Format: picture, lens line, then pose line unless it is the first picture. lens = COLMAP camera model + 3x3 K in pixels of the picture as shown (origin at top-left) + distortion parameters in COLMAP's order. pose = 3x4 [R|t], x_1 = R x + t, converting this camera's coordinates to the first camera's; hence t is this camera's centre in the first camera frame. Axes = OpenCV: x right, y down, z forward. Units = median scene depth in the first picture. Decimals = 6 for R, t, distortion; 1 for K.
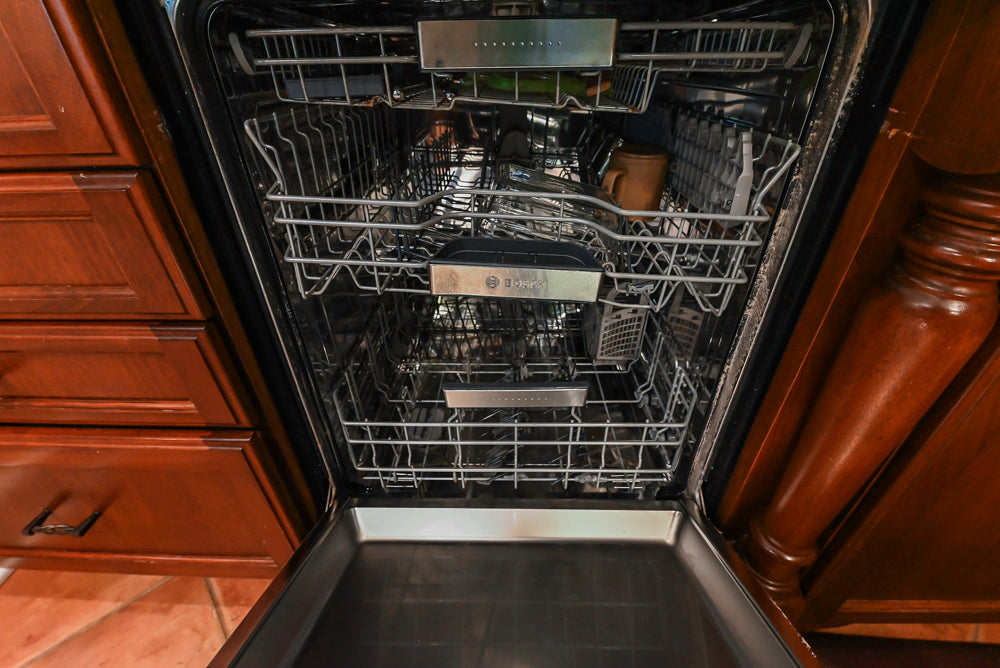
lens RADIAL K [[420.1, 0, 504.8], [0, 420.1, 330.3], [0, 0, 1]] dist [0.002810, -0.006563]
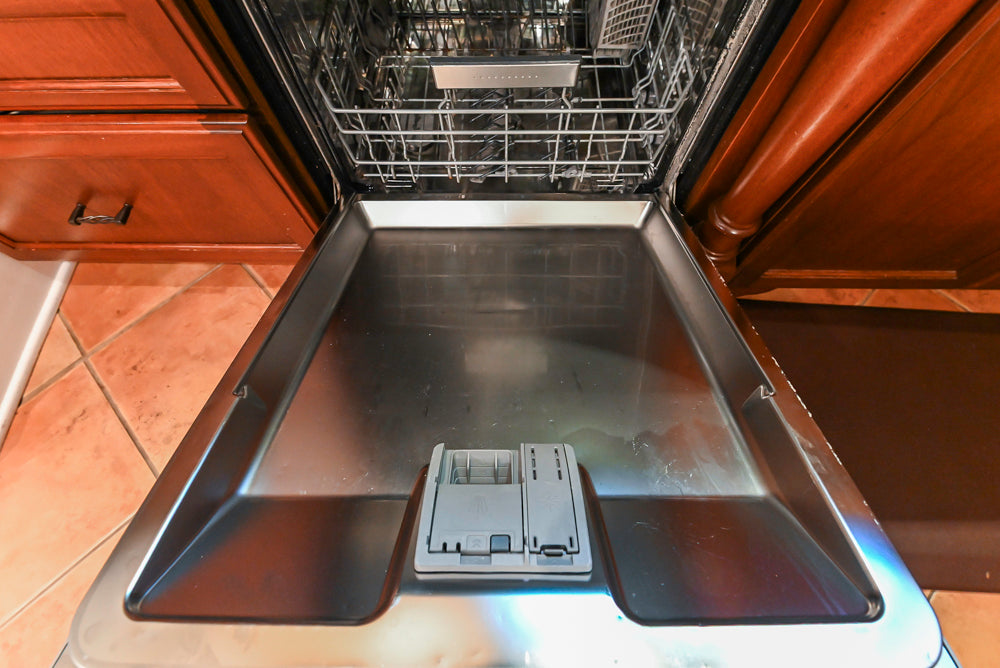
lens RADIAL K [[420.1, 0, 504.8], [0, 420.1, 330.3], [0, 0, 1]] dist [0.002810, -0.006563]
pose [[0.999888, -0.006158, 0.013653, 0.004853], [-0.002709, 0.822187, 0.569210, 0.073497], [-0.014730, -0.569183, 0.822079, -0.112570]]
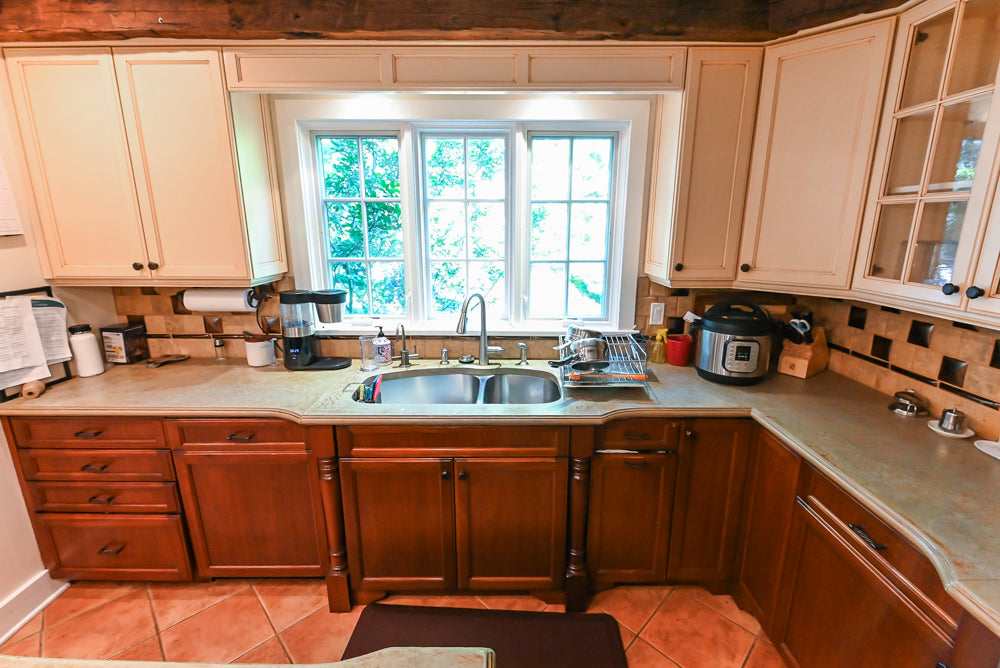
lens RADIAL K [[448.2, 0, 514.4], [0, 448.2, 335.6], [0, 0, 1]] dist [0.001008, -0.008081]
pose [[0.999416, 0.010289, 0.032596, 1.677903], [0.001174, 0.942728, -0.333562, 0.065873], [-0.034161, 0.333405, 0.942165, -2.550877]]
